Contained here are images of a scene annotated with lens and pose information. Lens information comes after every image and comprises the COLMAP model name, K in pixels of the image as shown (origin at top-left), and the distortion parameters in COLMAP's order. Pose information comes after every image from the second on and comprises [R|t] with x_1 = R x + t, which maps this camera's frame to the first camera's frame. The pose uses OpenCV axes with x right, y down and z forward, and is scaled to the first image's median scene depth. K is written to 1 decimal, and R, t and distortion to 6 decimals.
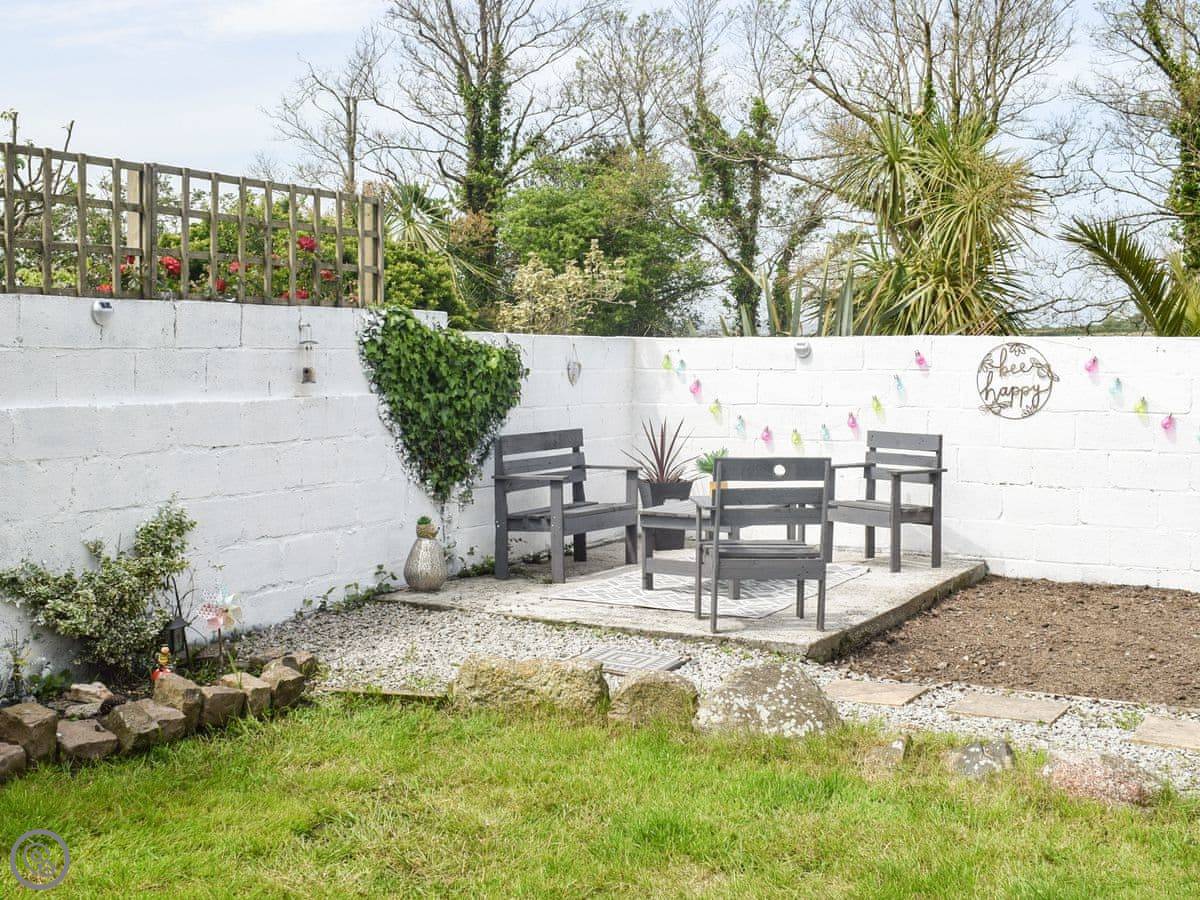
lens RADIAL K [[1459.7, 0, 599.4], [0, 1459.7, 362.9], [0, 0, 1]] dist [-0.024838, -0.008341]
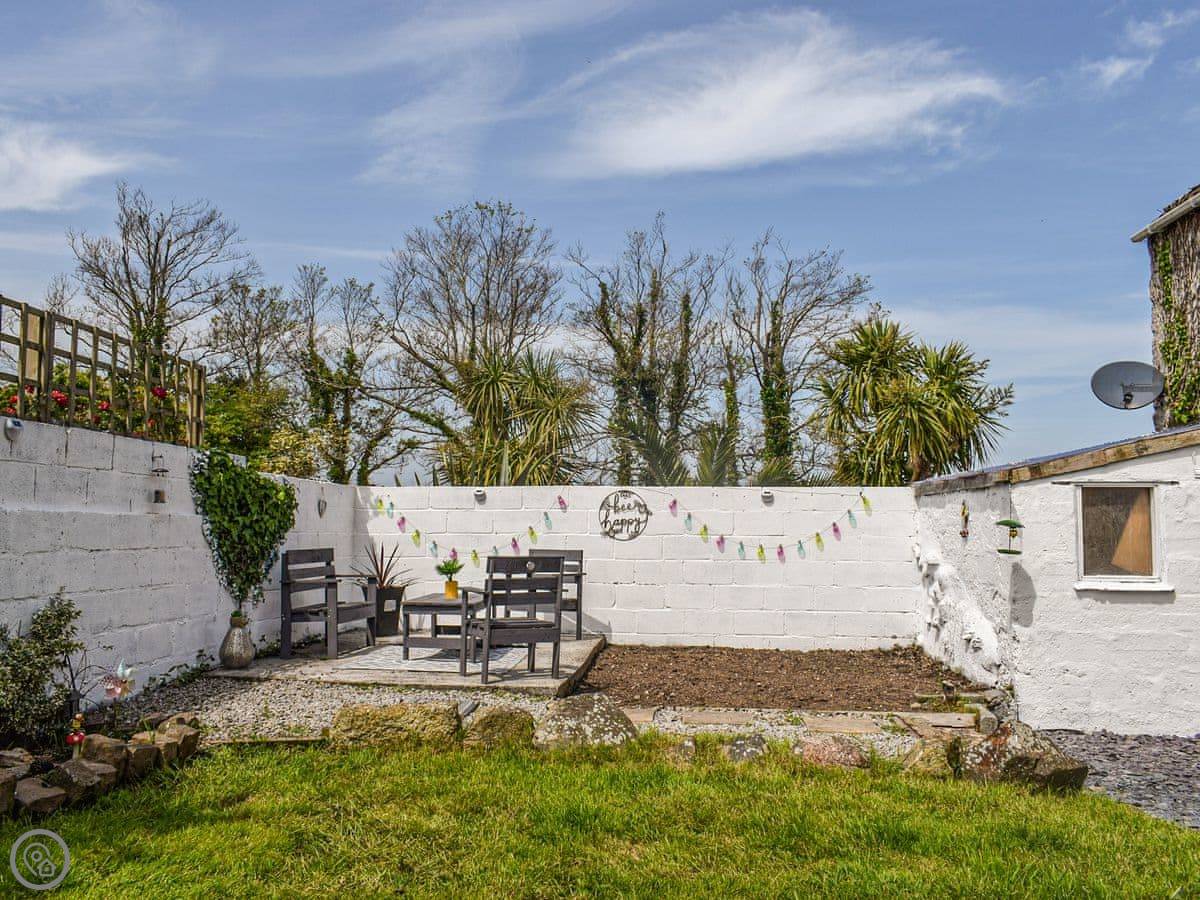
lens RADIAL K [[955.5, 0, 596.7], [0, 955.5, 469.0], [0, 0, 1]] dist [-0.028642, 0.006849]
pose [[0.932350, 0.023216, 0.360811, -0.123855], [-0.001256, 0.998138, -0.060979, 0.029516], [-0.361555, 0.056401, 0.930643, 0.086980]]
